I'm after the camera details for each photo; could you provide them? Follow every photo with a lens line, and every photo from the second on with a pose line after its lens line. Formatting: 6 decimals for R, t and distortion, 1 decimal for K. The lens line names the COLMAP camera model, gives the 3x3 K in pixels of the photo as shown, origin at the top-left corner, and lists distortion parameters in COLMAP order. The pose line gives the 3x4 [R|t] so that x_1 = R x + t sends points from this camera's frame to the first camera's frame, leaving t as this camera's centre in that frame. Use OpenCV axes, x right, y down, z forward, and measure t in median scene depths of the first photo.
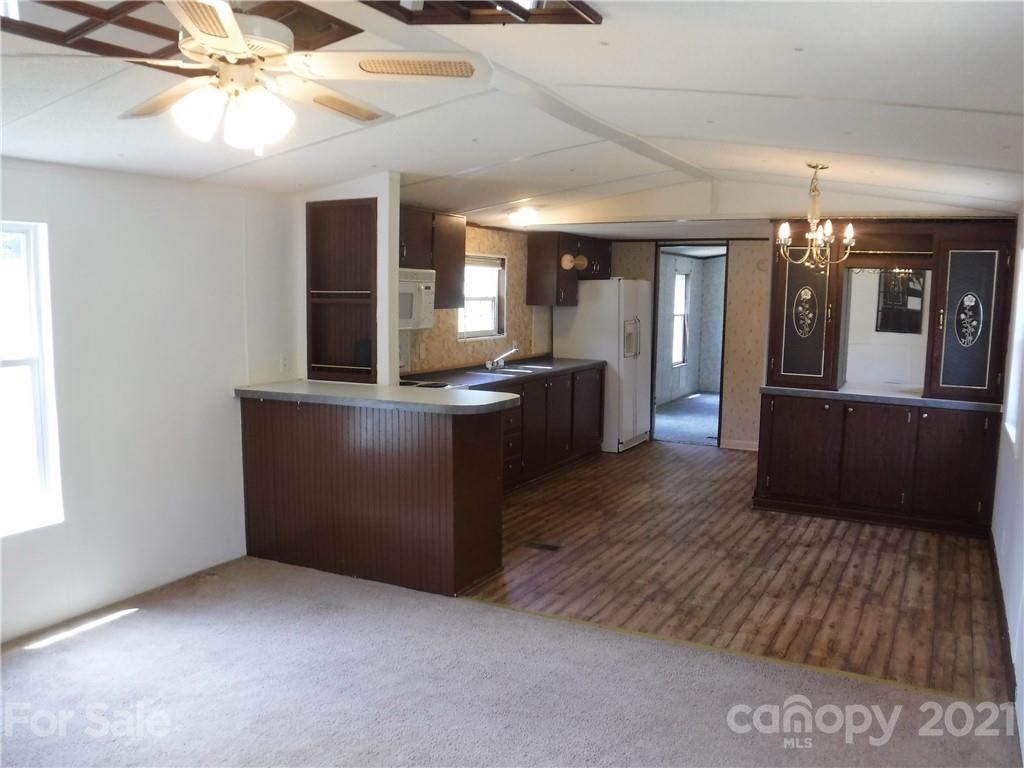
lens RADIAL K [[818.2, 0, 479.3], [0, 818.2, 395.8], [0, 0, 1]] dist [-0.104421, 0.033510]
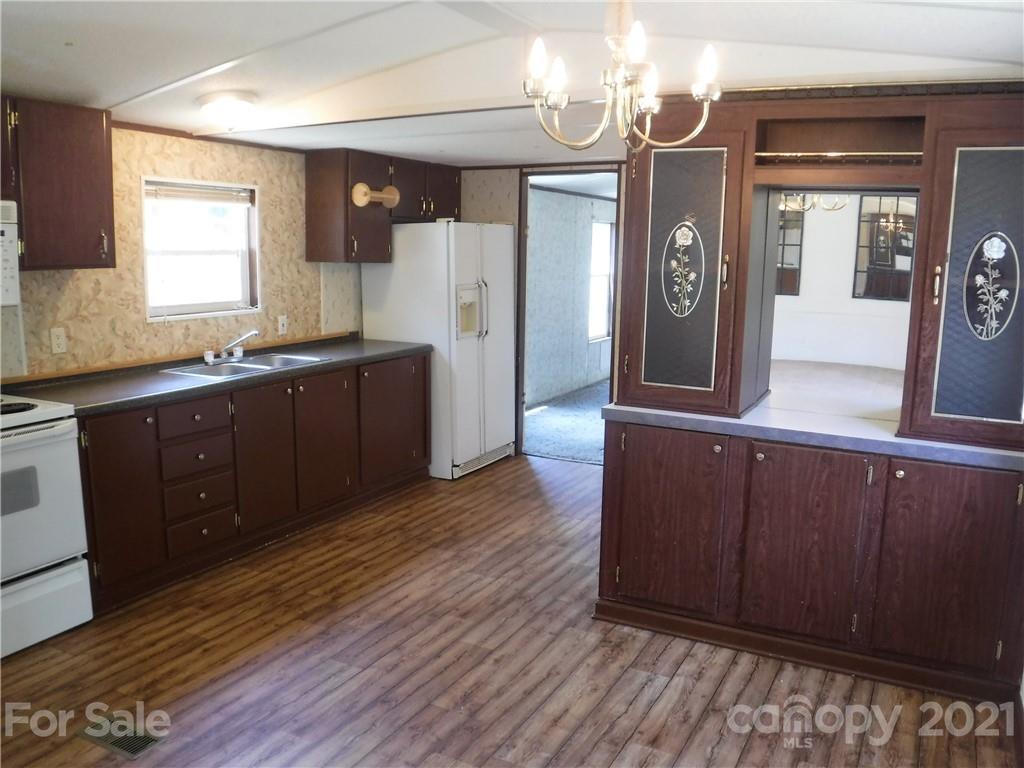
lens RADIAL K [[818.2, 0, 480.0], [0, 818.2, 389.7], [0, 0, 1]] dist [-0.104421, 0.033510]
pose [[0.999961, -0.000815, 0.008764, 0.219239], [0.000437, 0.999074, 0.043028, -0.039910], [-0.008791, -0.043022, 0.999035, 0.377894]]
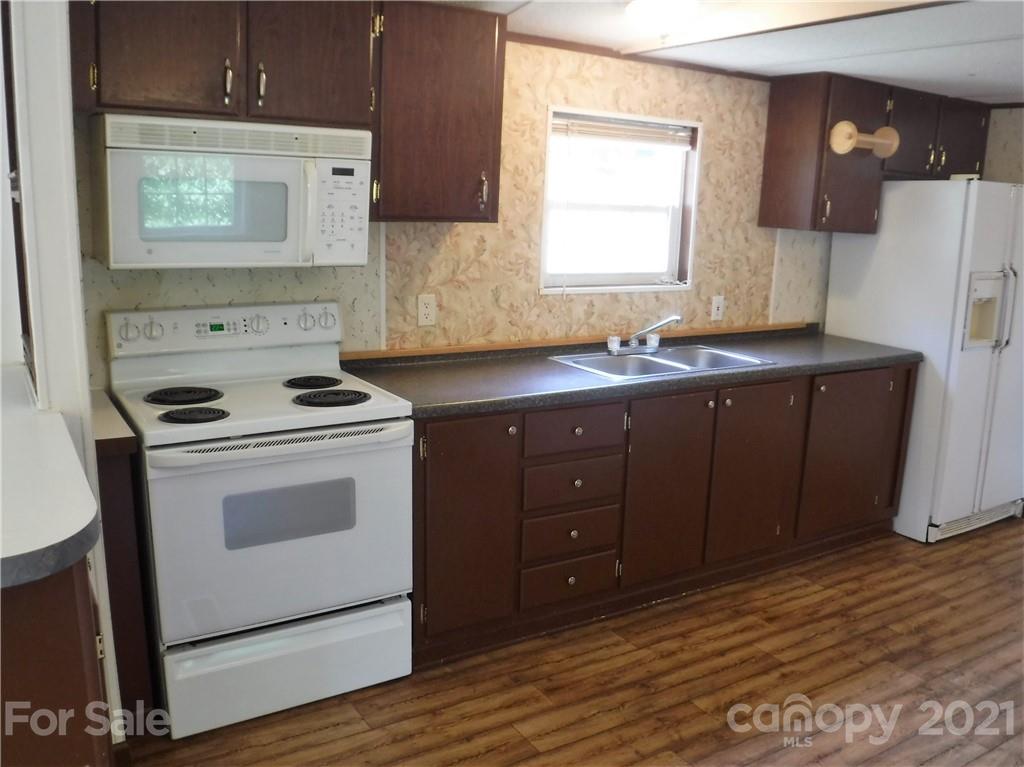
lens RADIAL K [[818.2, 0, 516.5], [0, 818.2, 373.7], [0, 0, 1]] dist [-0.104421, 0.033510]
pose [[0.877777, 0.119831, -0.463840, 0.191296], [-0.086677, 0.991957, 0.092238, -0.061394], [0.471162, -0.040760, 0.881104, 0.553548]]
